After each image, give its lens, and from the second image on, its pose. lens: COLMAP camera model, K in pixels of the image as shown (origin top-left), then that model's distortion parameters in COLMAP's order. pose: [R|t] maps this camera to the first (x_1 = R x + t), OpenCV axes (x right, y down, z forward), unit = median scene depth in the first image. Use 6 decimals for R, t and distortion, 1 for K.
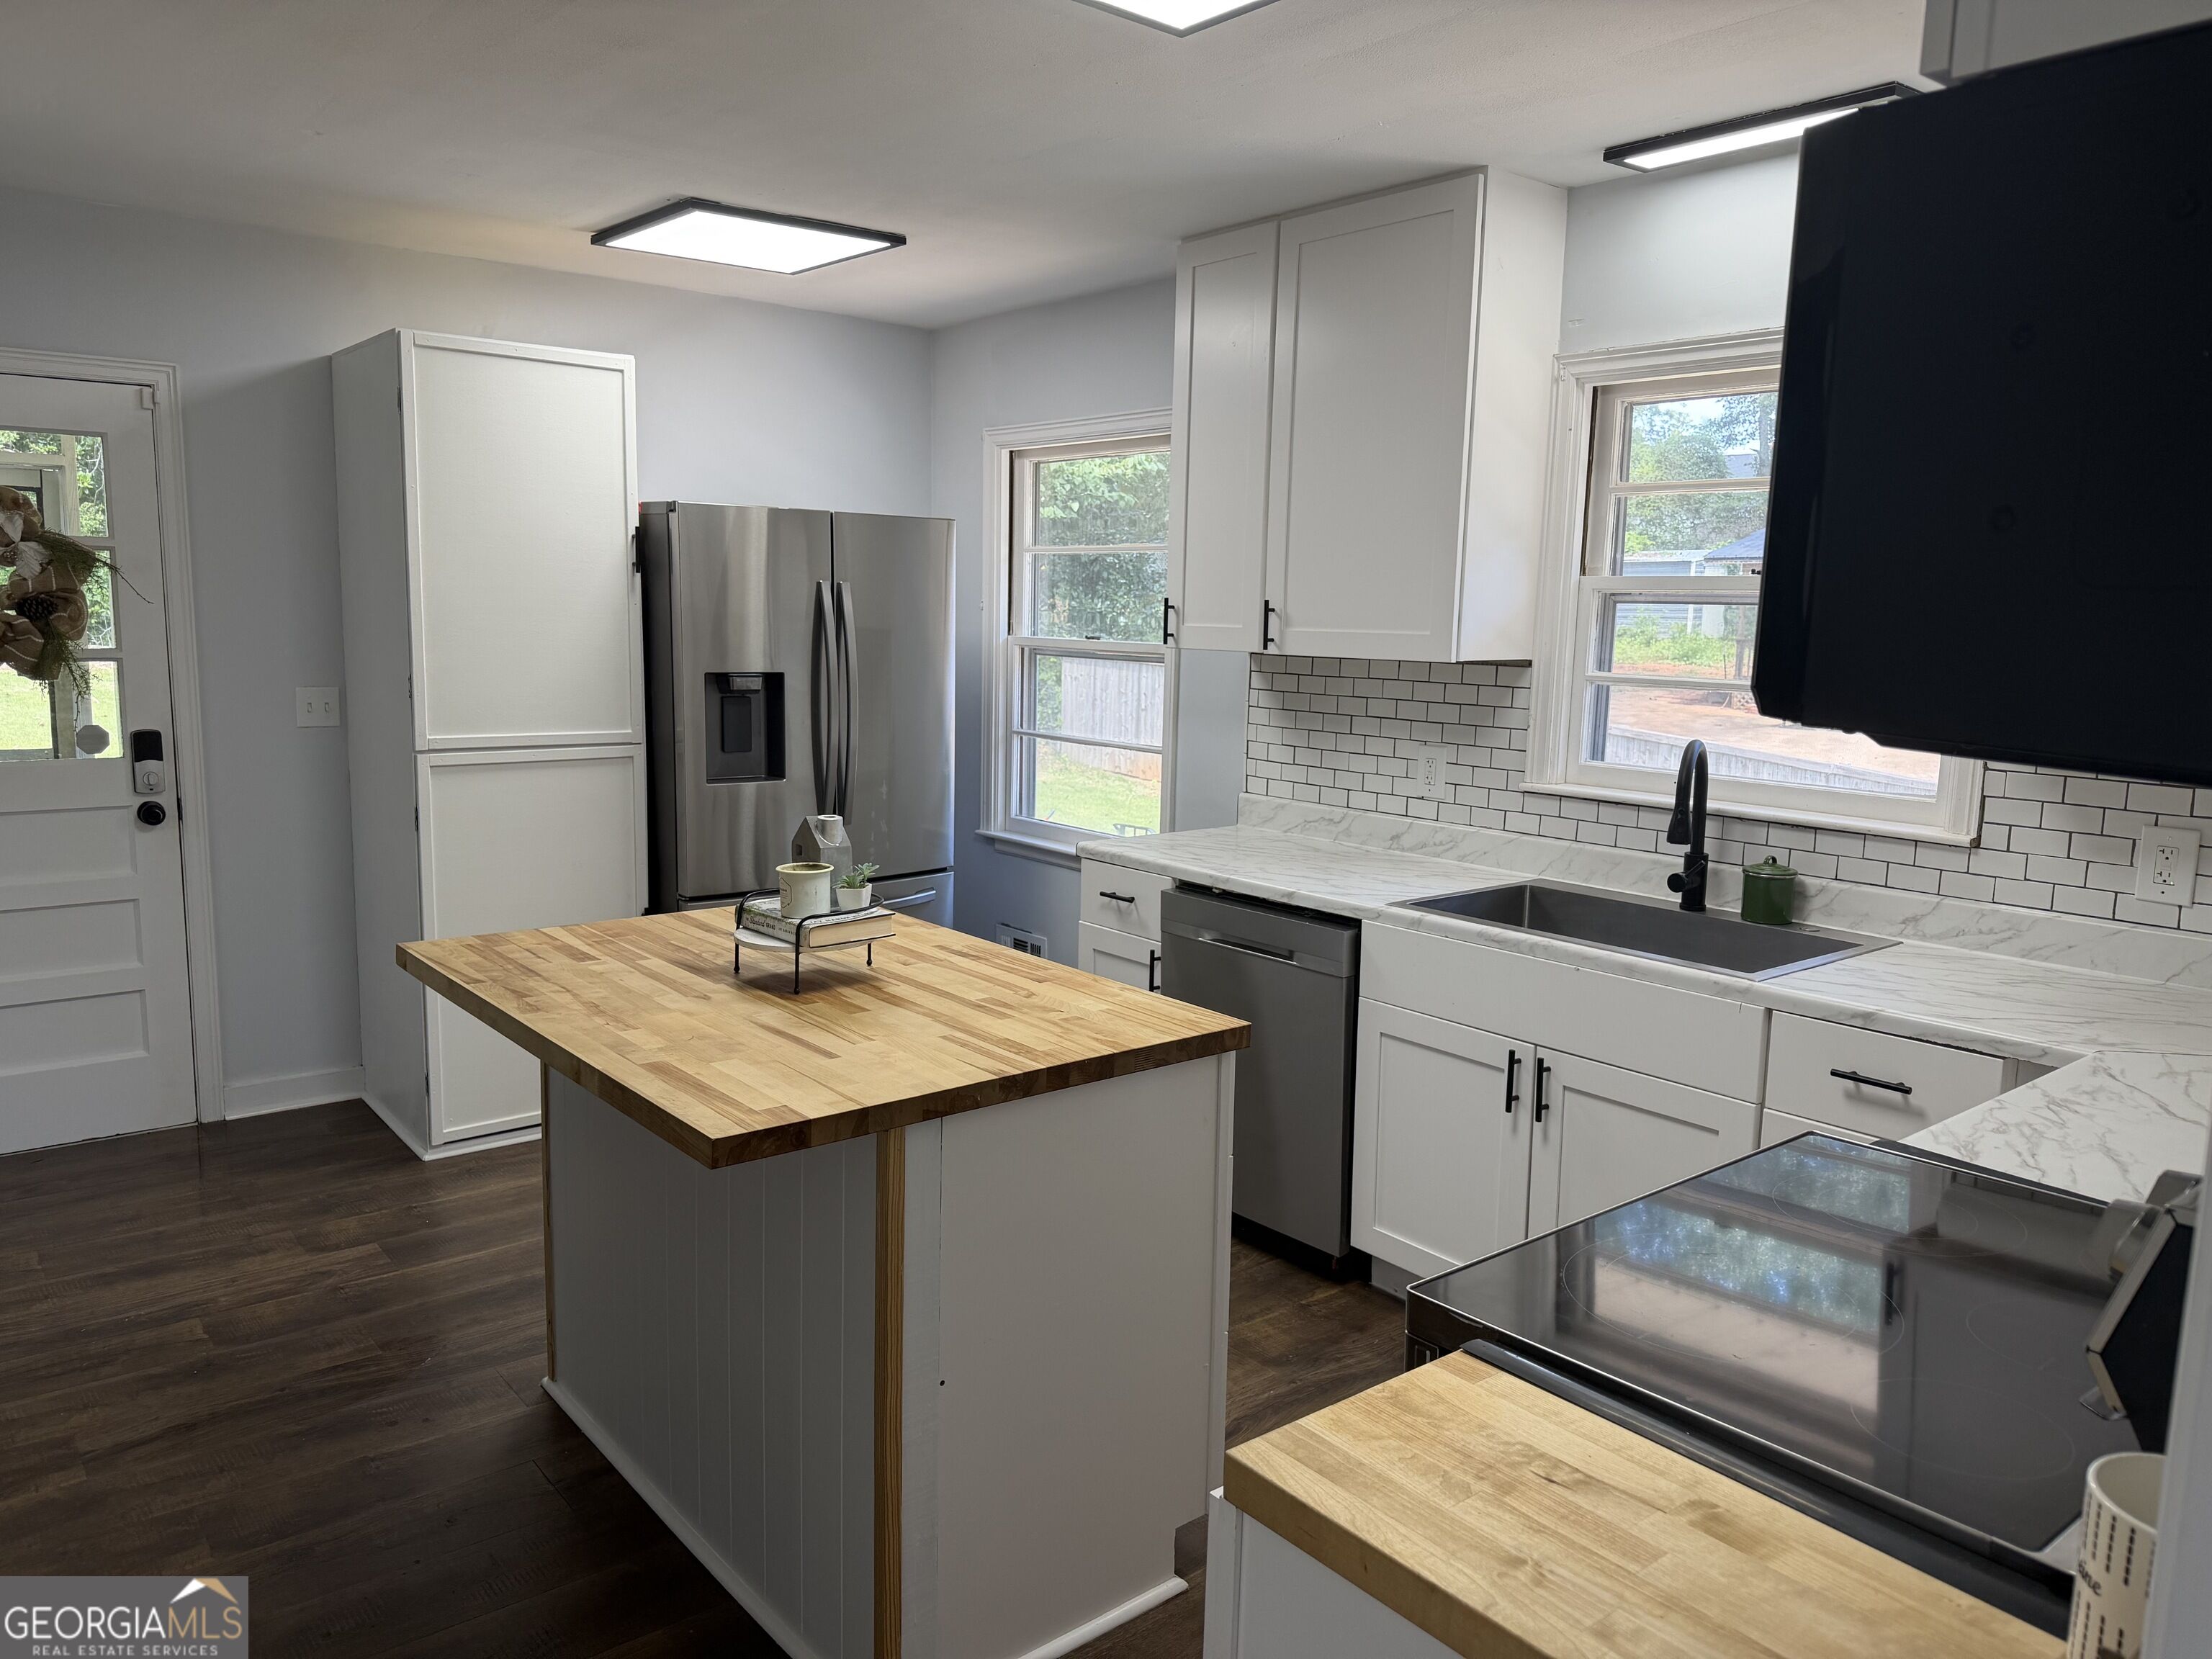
lens RADIAL K [[1552.1, 0, 1097.6], [0, 1552.1, 829.5], [0, 0, 1]] dist [0.166914, -0.273523]
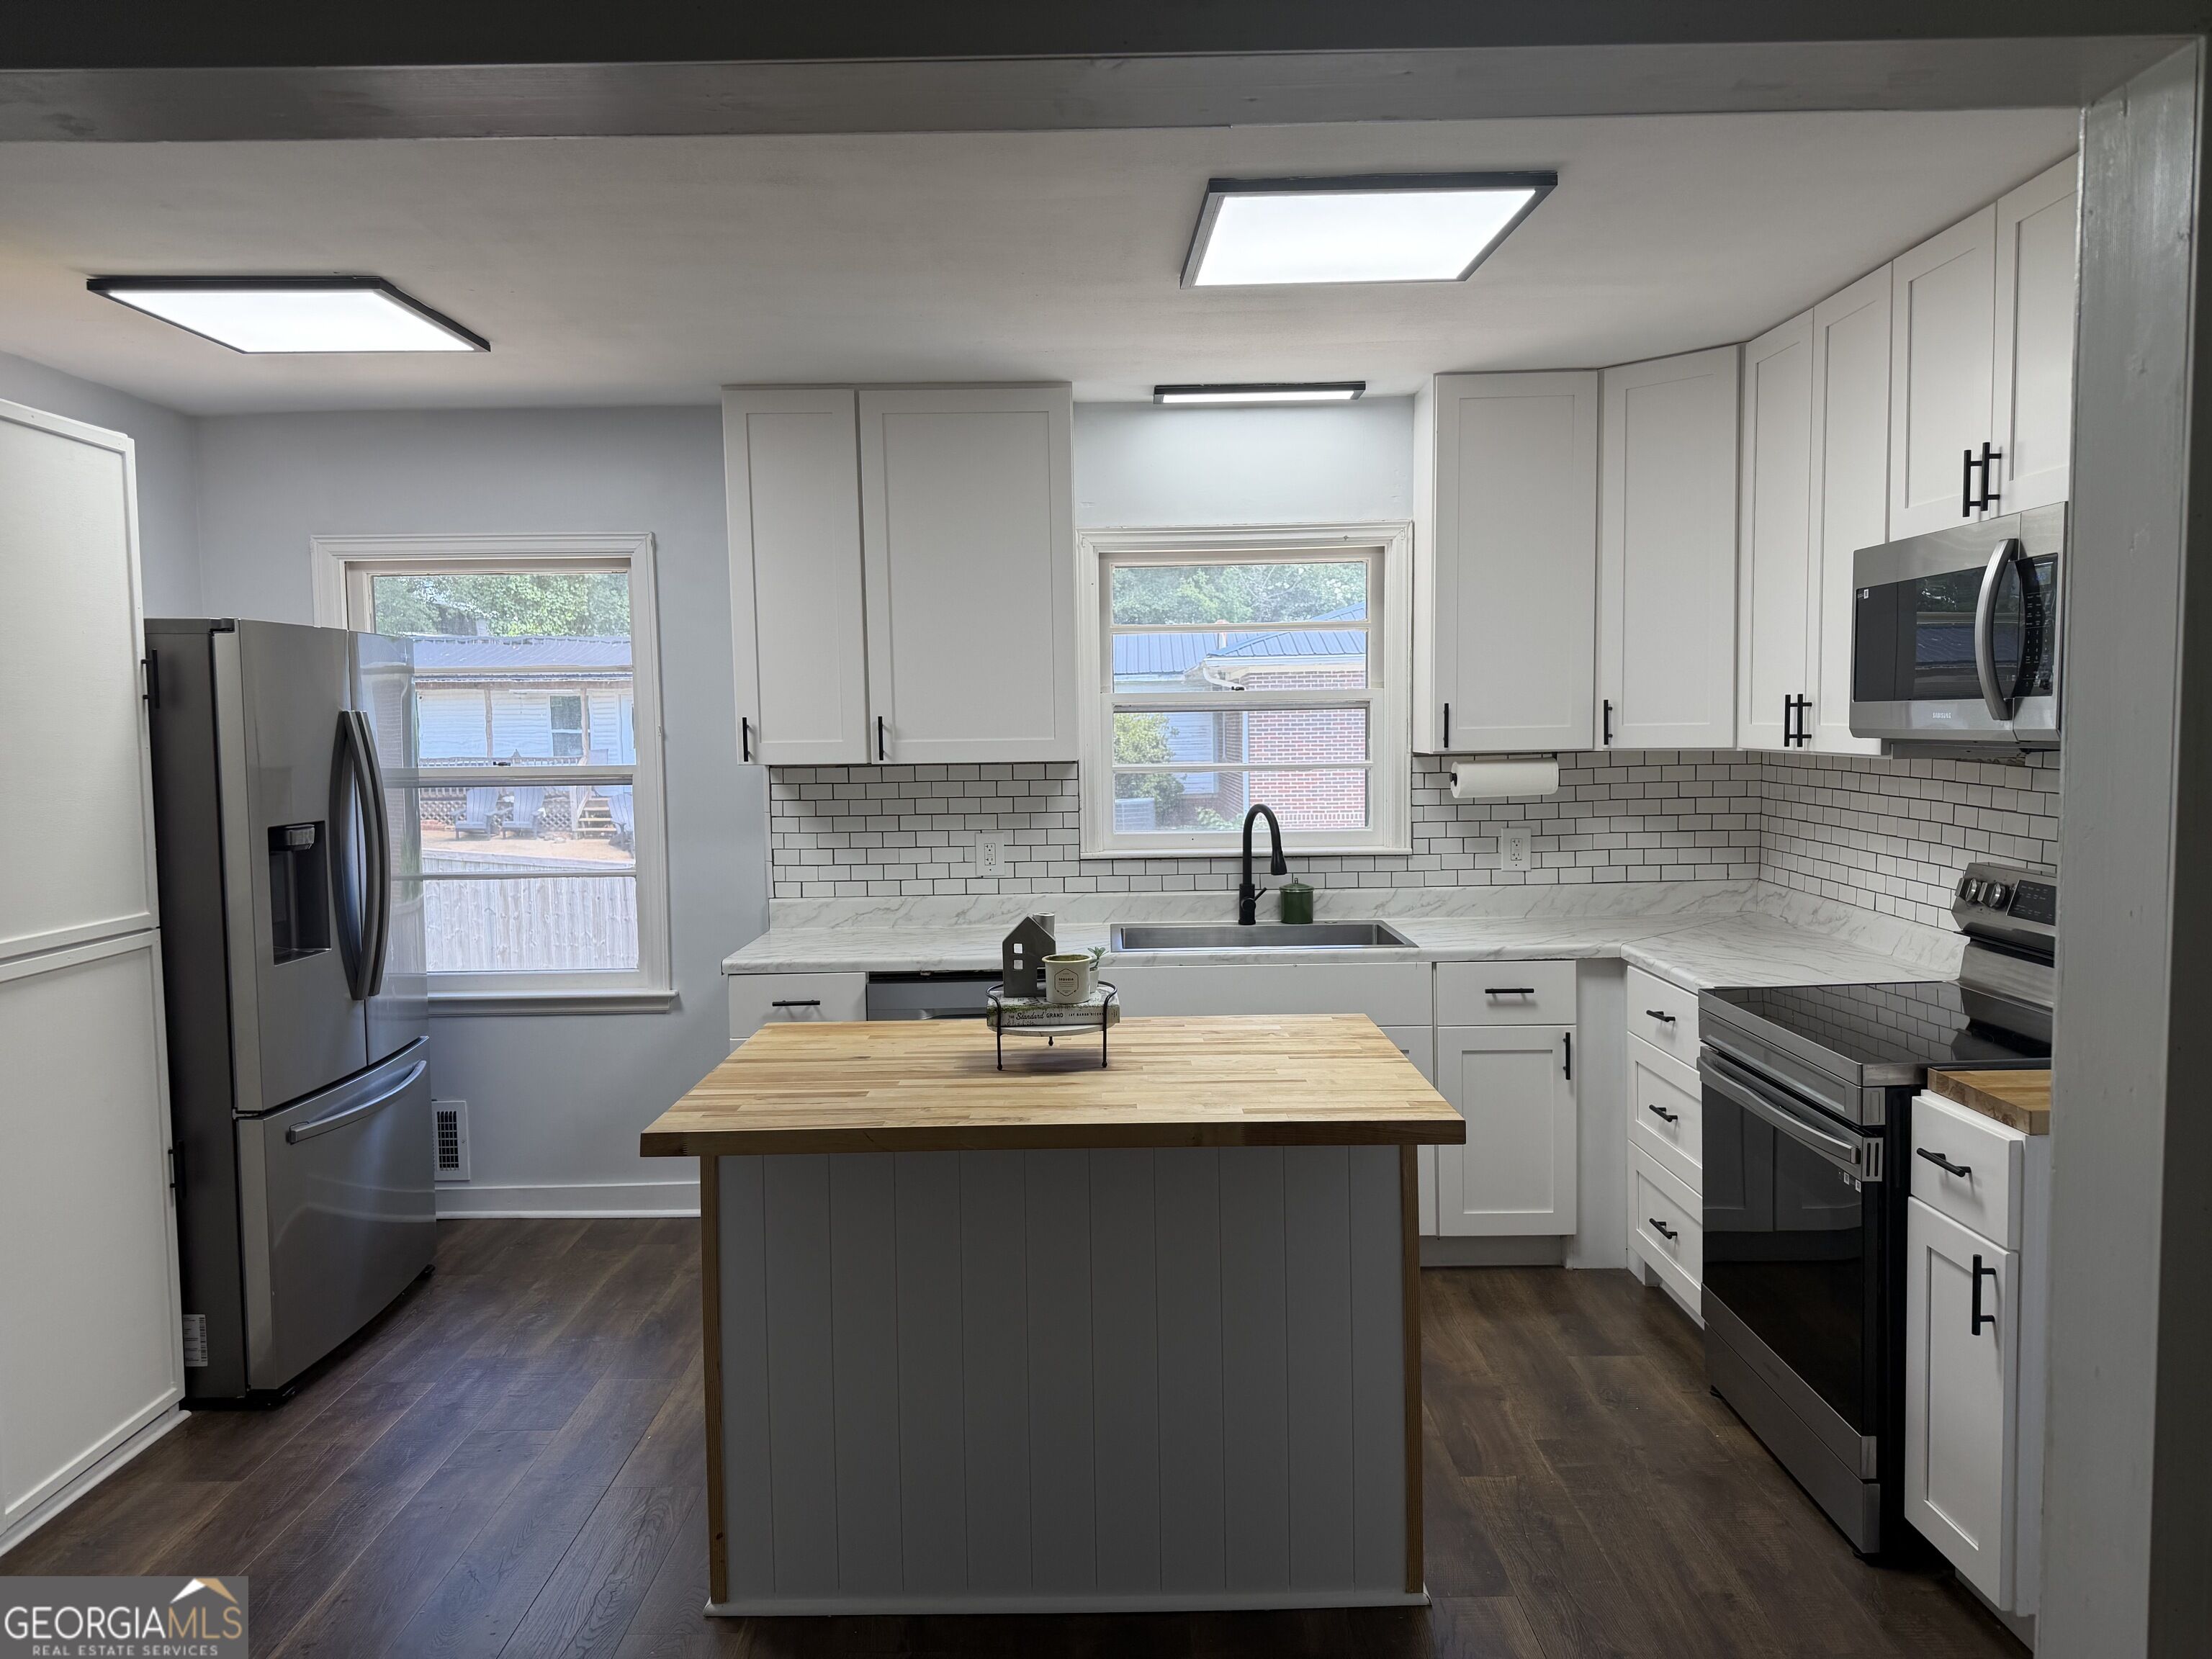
lens RADIAL K [[1552.1, 0, 1097.6], [0, 1552.1, 829.5], [0, 0, 1]] dist [0.166914, -0.273523]
pose [[0.637879, -0.083365, 0.765611, -0.661315], [0.140934, 0.989972, -0.009625, -0.033309], [-0.757131, 0.114040, 0.643232, 0.167093]]
